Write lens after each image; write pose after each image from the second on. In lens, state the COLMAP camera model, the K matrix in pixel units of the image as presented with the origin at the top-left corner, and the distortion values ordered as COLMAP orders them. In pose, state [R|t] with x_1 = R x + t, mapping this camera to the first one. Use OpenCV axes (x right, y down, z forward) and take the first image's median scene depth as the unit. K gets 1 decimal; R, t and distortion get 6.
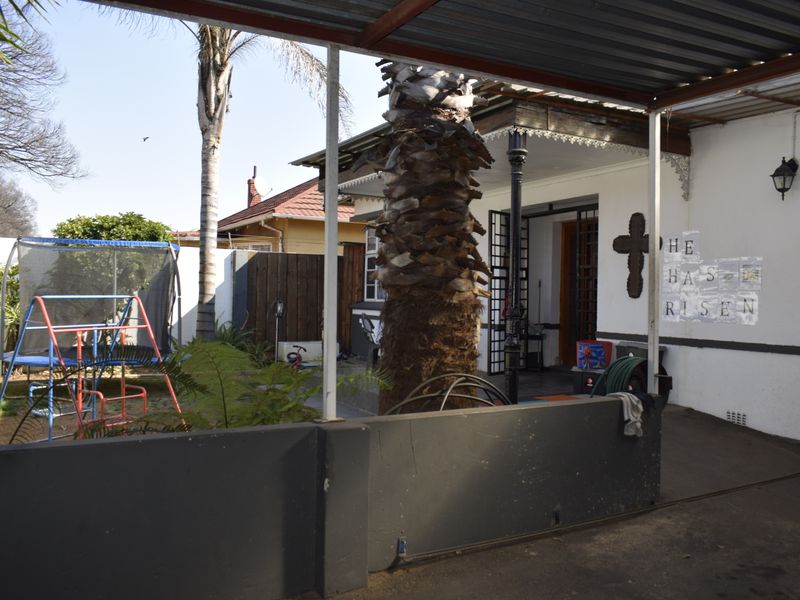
lens RADIAL K [[693.2, 0, 400.0], [0, 693.2, 300.0], [0, 0, 1]] dist [-0.006174, 0.000344]
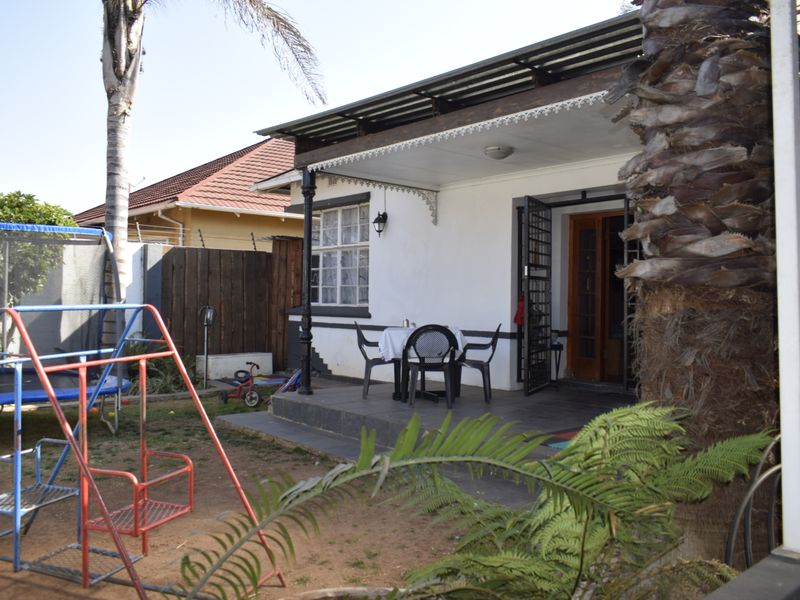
lens RADIAL K [[693.2, 0, 400.0], [0, 693.2, 300.0], [0, 0, 1]] dist [-0.006174, 0.000344]
pose [[0.975706, -0.005874, 0.219004, -0.134174], [0.006294, 0.999979, -0.001221, -0.003607], [-0.218993, 0.002570, 0.975723, 0.153127]]
